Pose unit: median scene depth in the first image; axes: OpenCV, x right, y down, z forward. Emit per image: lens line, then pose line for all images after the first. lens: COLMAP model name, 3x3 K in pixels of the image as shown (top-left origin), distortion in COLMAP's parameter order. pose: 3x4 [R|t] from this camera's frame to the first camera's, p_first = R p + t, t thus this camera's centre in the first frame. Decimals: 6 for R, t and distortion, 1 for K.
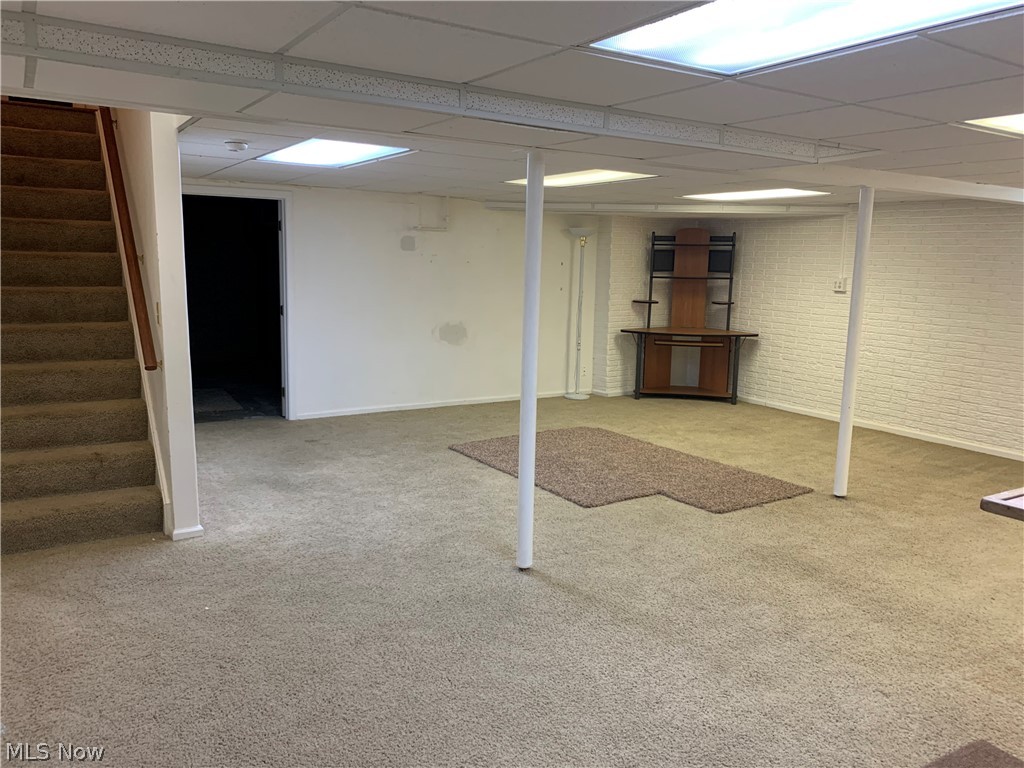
lens RADIAL K [[785.2, 0, 512.0], [0, 785.2, 384.0], [0, 0, 1]] dist [-0.005339, 0.008400]
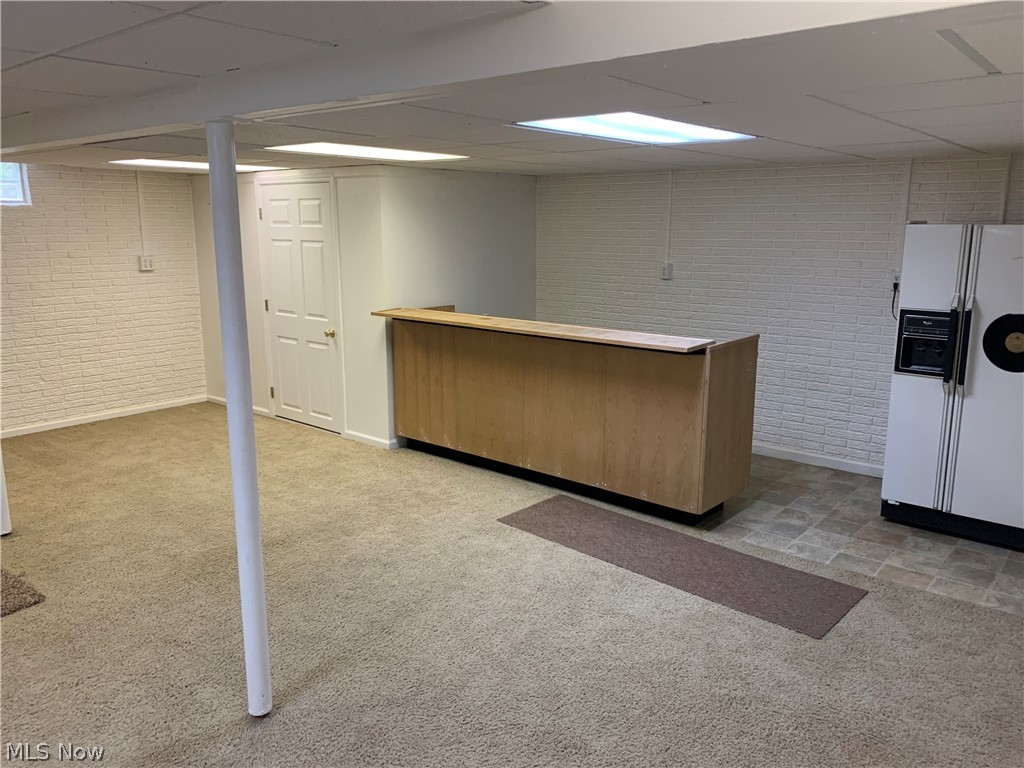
lens RADIAL K [[785.2, 0, 512.0], [0, 785.2, 384.0], [0, 0, 1]] dist [-0.005339, 0.008400]
pose [[-0.308410, -0.216386, 0.926316, -0.581302], [0.140085, 0.952836, 0.269221, -0.187343], [-0.940882, 0.212793, -0.263552, 0.807522]]
